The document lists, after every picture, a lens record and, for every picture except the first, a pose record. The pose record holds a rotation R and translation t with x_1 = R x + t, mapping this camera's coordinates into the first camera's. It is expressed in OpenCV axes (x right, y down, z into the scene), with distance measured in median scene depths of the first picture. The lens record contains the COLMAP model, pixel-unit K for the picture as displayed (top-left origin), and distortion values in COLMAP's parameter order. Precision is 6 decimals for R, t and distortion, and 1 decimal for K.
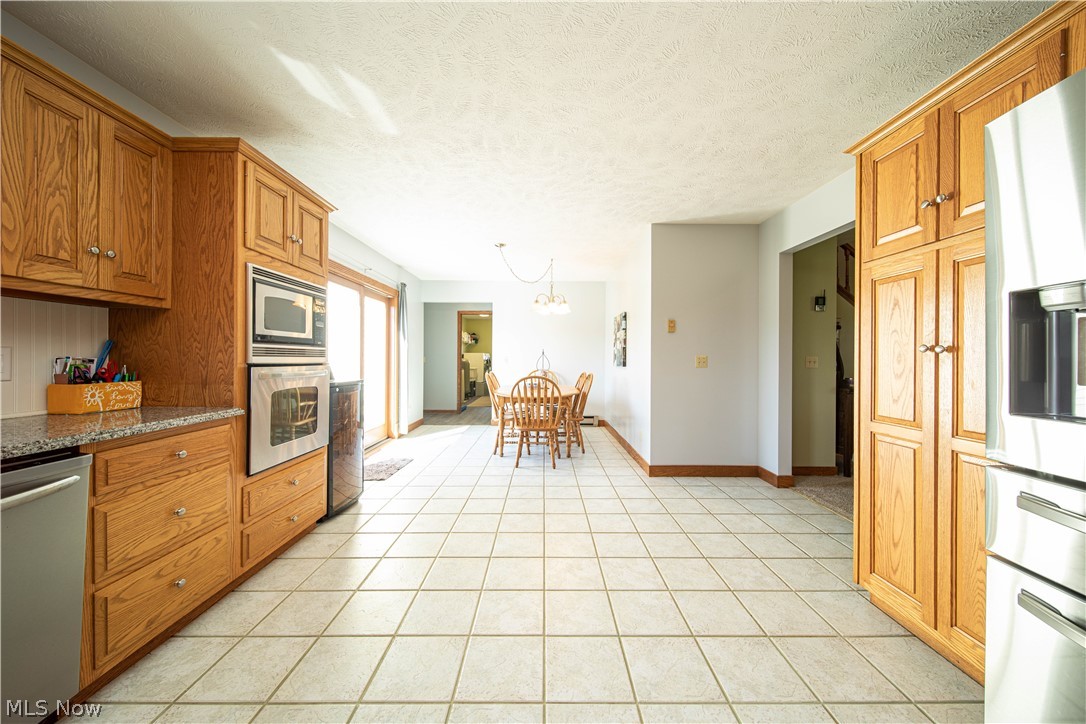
lens RADIAL K [[396.5, 0, 544.1], [0, 396.5, 360.0], [0, 0, 1]] dist [-0.000029, 0.000009]
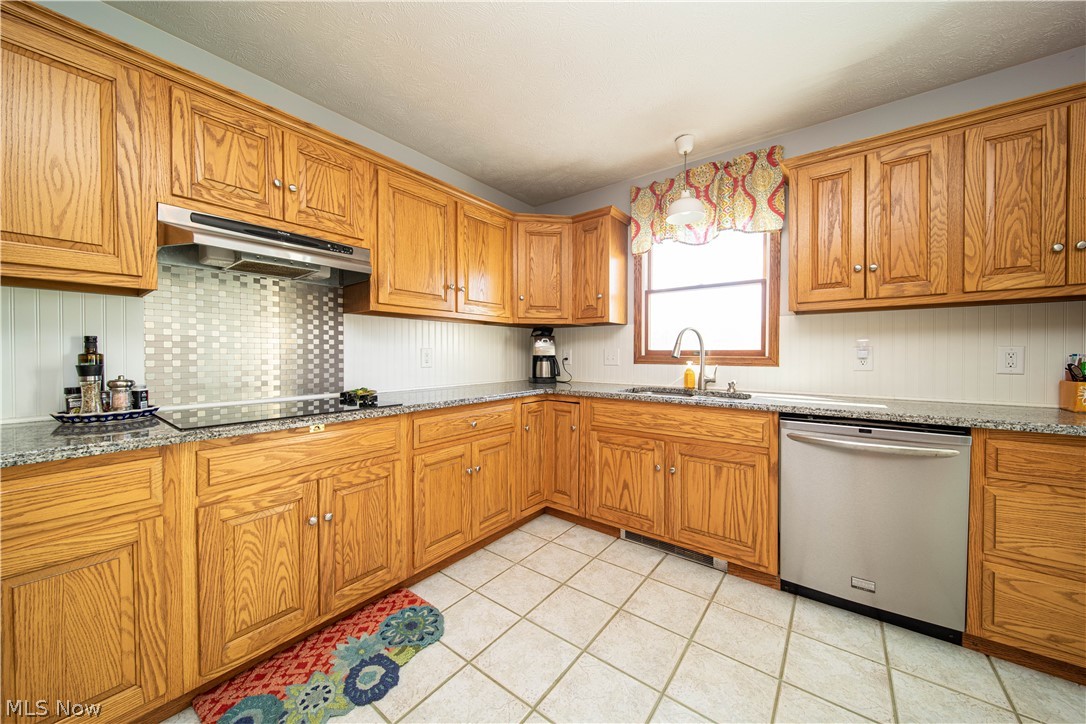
lens RADIAL K [[396.5, 0, 541.8], [0, 396.5, 359.2], [0, 0, 1]] dist [-0.000029, 0.000009]
pose [[-0.614786, 0.003938, -0.788684, 0.499628], [-0.005759, 0.999938, 0.009481, 0.003698], [0.788673, 0.010371, -0.614726, 0.640262]]
